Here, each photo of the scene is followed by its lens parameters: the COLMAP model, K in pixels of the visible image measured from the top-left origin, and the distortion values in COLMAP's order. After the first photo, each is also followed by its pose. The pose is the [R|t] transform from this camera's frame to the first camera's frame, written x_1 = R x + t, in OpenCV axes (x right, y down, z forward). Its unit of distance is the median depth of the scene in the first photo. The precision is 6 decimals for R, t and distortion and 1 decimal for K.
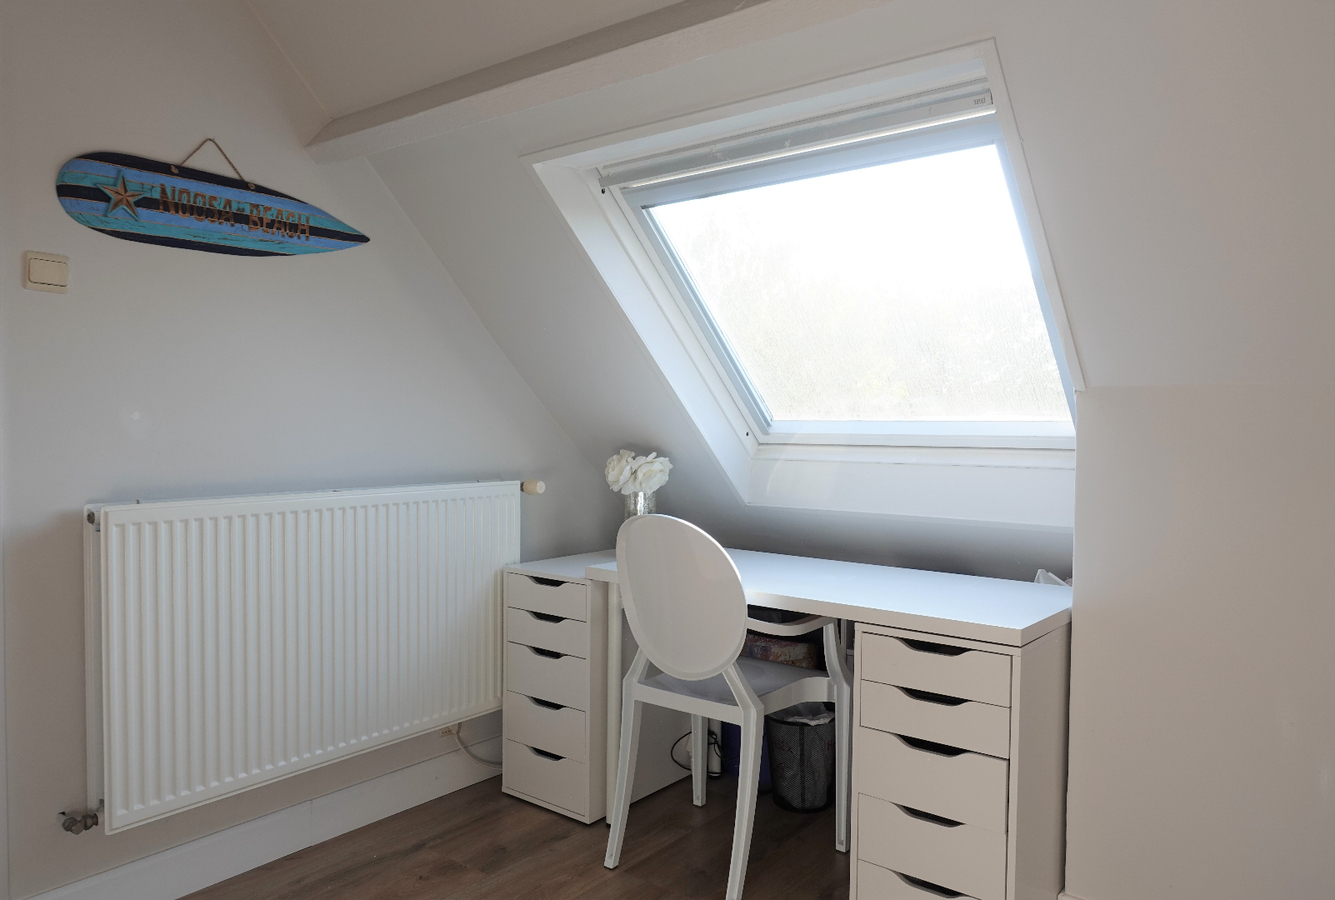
lens RADIAL K [[937.7, 0, 667.5], [0, 937.7, 450.0], [0, 0, 1]] dist [-0.000025, -0.000060]
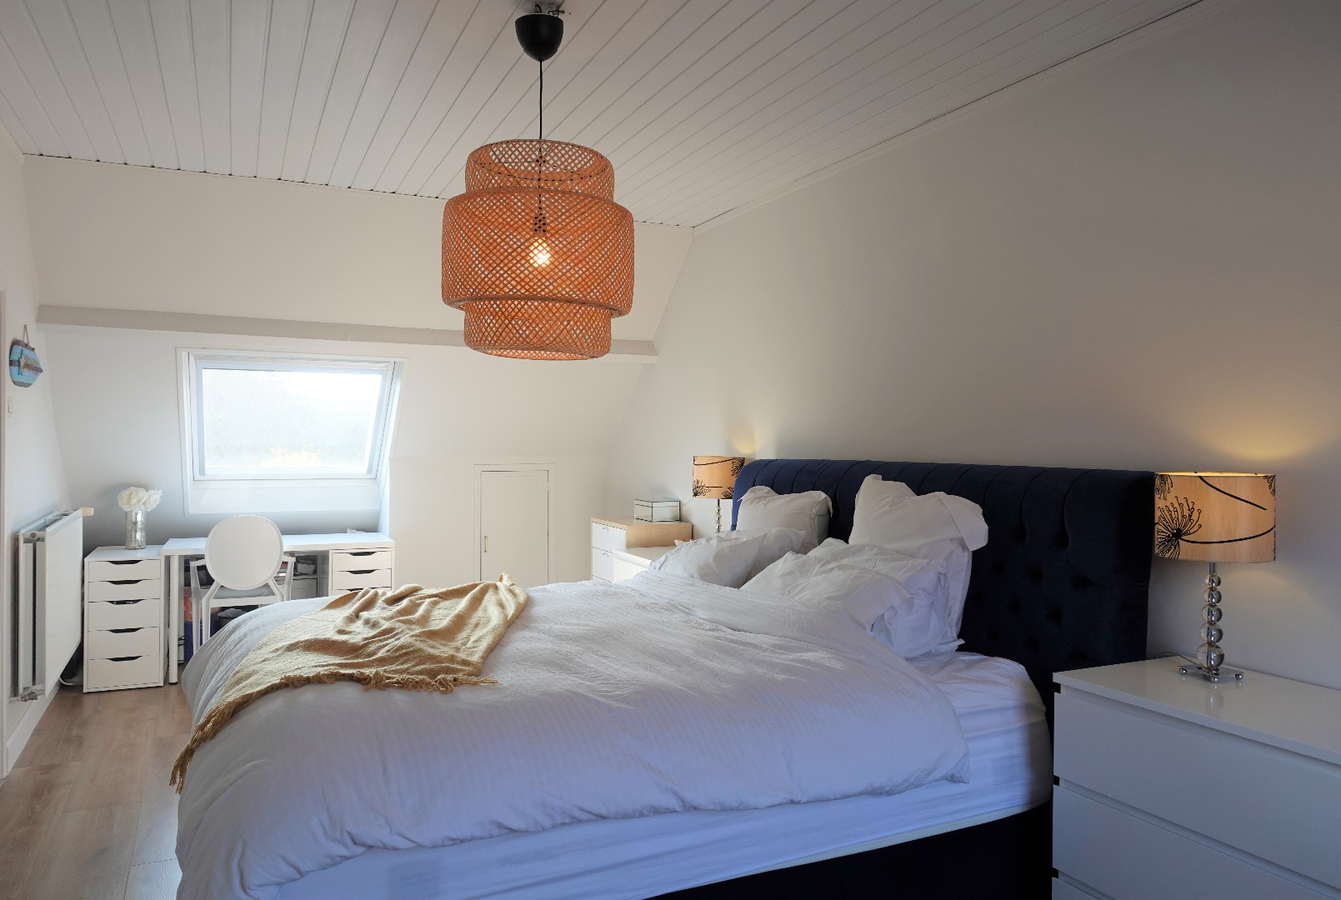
lens RADIAL K [[922.0, 0, 670.5], [0, 922.0, 450.0], [0, 0, 1]] dist [0.000443, 0.000154]
pose [[0.439036, -0.010503, 0.898408, -1.292259], [0.020392, 0.999791, 0.001723, -0.058106], [-0.898238, 0.017563, 0.439158, -0.742849]]
